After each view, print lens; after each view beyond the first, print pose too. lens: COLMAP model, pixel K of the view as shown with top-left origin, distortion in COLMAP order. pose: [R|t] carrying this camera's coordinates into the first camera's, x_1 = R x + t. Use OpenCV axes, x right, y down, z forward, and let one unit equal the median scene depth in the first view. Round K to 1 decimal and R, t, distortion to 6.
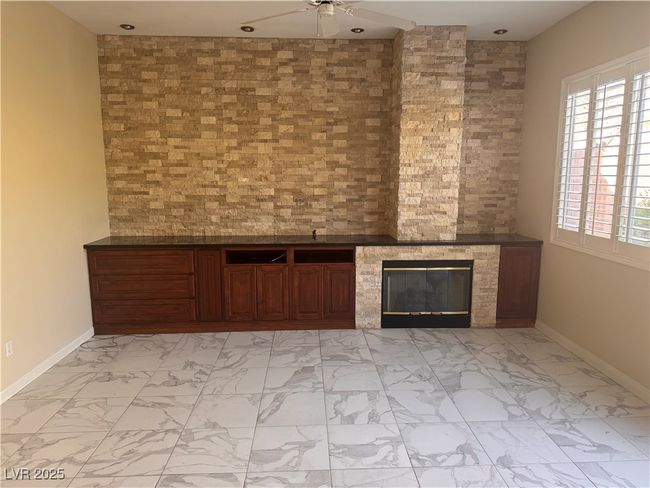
lens RADIAL K [[457.7, 0, 325.0], [0, 457.7, 244.0], [0, 0, 1]] dist [0.134719, -0.198861]
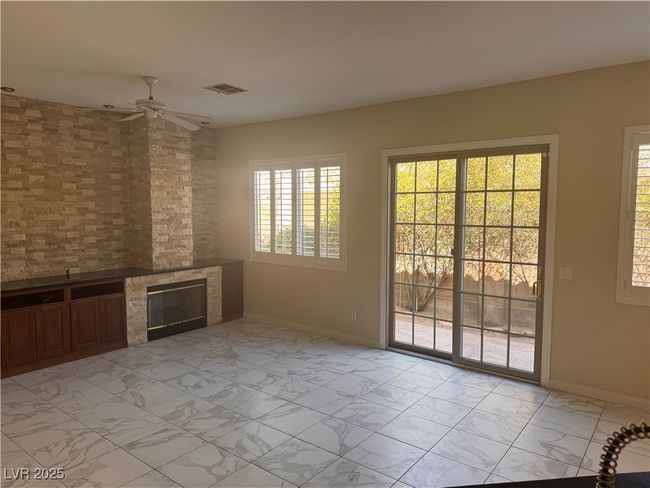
lens RADIAL K [[457.7, 0, 325.0], [0, 457.7, 244.0], [0, 0, 1]] dist [0.134719, -0.198861]
pose [[0.657085, -0.062341, 0.751234, -0.498781], [0.111078, 0.993703, -0.014695, -0.007933], [-0.745588, 0.093102, 0.659872, -0.218751]]
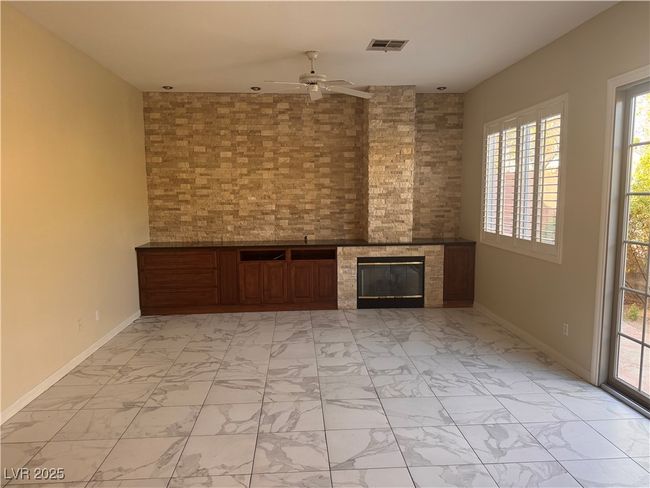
lens RADIAL K [[454.2, 0, 318.7], [0, 454.2, 243.2], [0, 0, 1]] dist [0.154879, -0.194873]
pose [[0.999919, -0.009957, 0.007987, 0.002692], [0.010268, 0.999152, -0.039872, 0.045917], [-0.007583, 0.039951, 0.999173, -0.323553]]
